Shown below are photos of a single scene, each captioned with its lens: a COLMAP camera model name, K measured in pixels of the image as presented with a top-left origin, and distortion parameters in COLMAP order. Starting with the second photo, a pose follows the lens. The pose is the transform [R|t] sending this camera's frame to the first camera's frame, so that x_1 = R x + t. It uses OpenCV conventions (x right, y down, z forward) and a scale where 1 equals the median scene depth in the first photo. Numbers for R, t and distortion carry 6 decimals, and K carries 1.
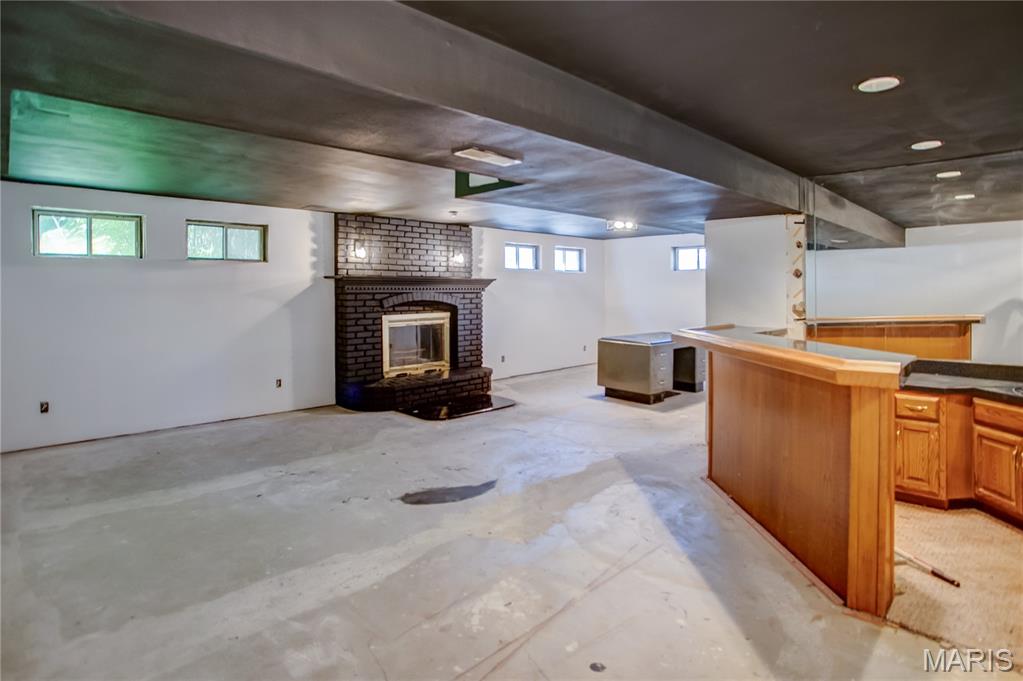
lens RADIAL K [[556.2, 0, 490.2], [0, 556.2, 275.4], [0, 0, 1]] dist [-0.070026, 0.024286]
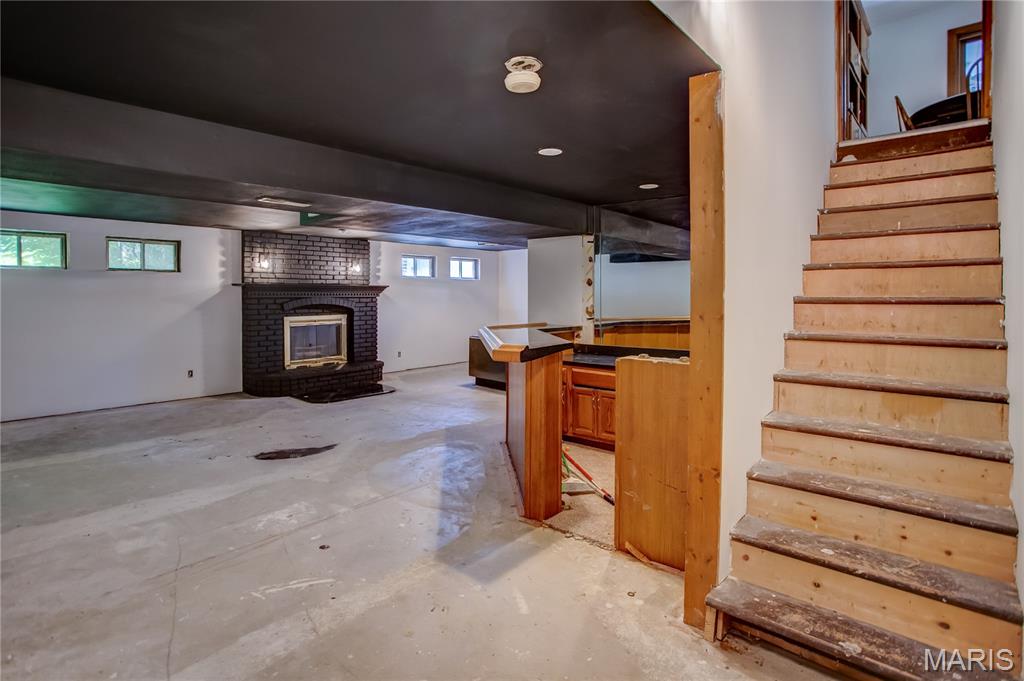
lens RADIAL K [[532.6, 0, 480.2], [0, 532.6, 282.4], [0, 0, 1]] dist [-0.047323, 0.010581]
pose [[0.999029, 0.000387, 0.044052, 0.180550], [-0.000547, 0.999993, 0.003618, -0.005723], [-0.044050, -0.003639, 0.999023, -0.152867]]
